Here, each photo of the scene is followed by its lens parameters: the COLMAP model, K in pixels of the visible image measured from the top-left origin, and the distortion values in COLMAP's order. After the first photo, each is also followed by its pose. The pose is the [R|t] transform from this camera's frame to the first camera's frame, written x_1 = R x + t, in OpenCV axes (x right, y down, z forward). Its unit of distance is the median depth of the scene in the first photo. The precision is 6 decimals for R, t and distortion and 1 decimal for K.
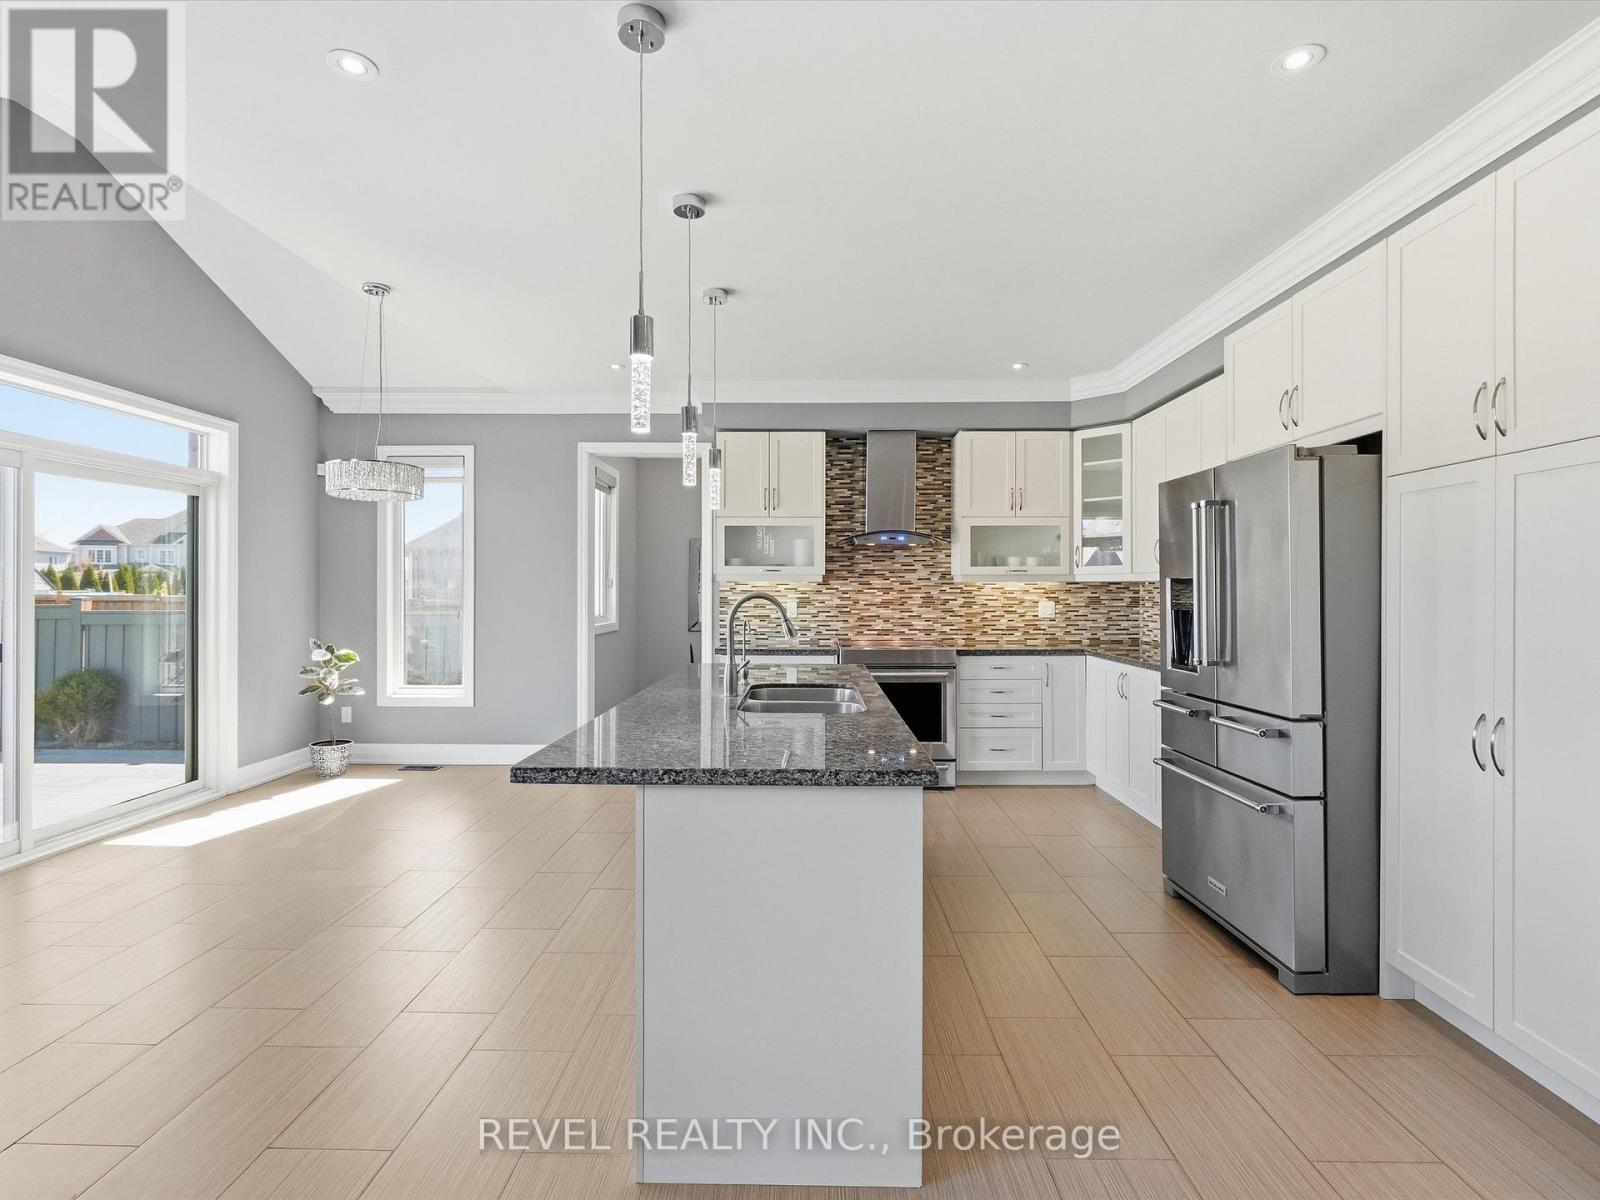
lens RADIAL K [[814.9, 0, 797.0], [0, 814.9, 594.9], [0, 0, 1]] dist [-0.000296, -0.000286]
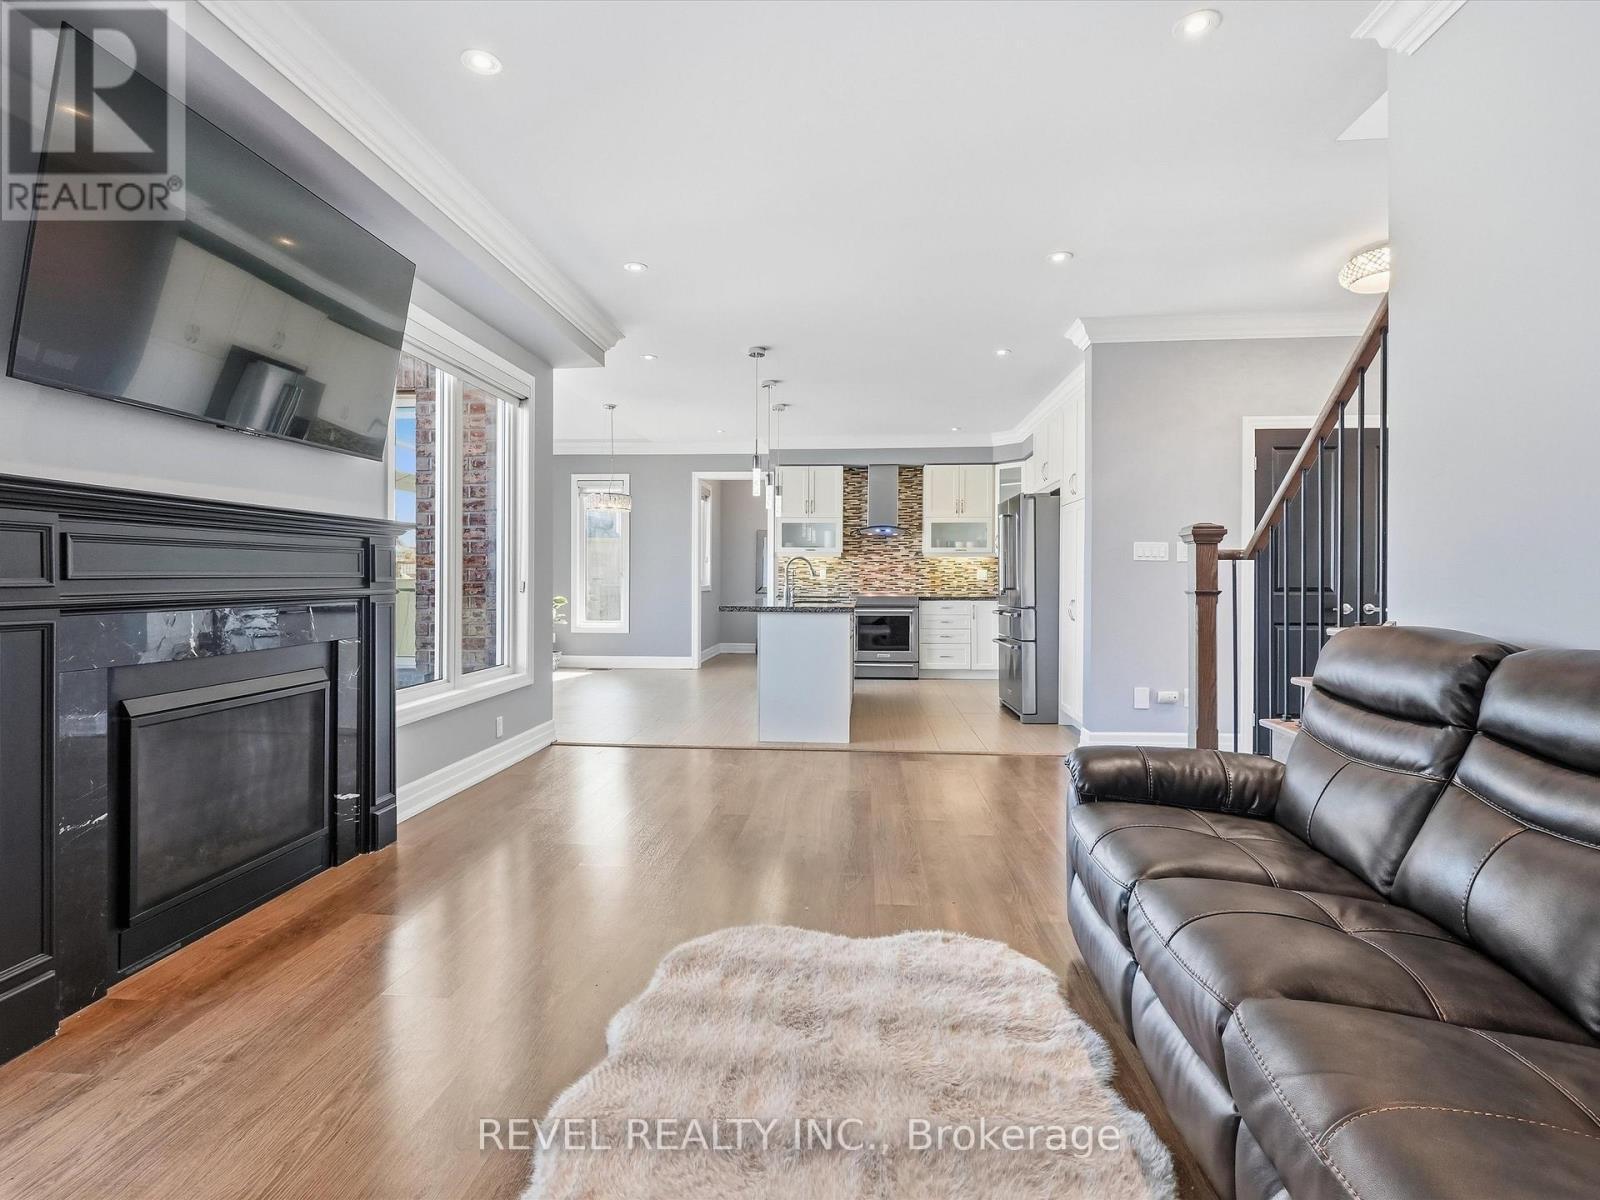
lens RADIAL K [[796.5, 0, 803.7], [0, 796.5, 582.6], [0, 0, 1]] dist [-0.002252, -0.001000]
pose [[0.998739, 0.003062, -0.050120, 0.035295], [-0.003020, 0.999995, 0.000930, 0.033020], [0.050122, -0.000777, 0.998743, -0.578860]]
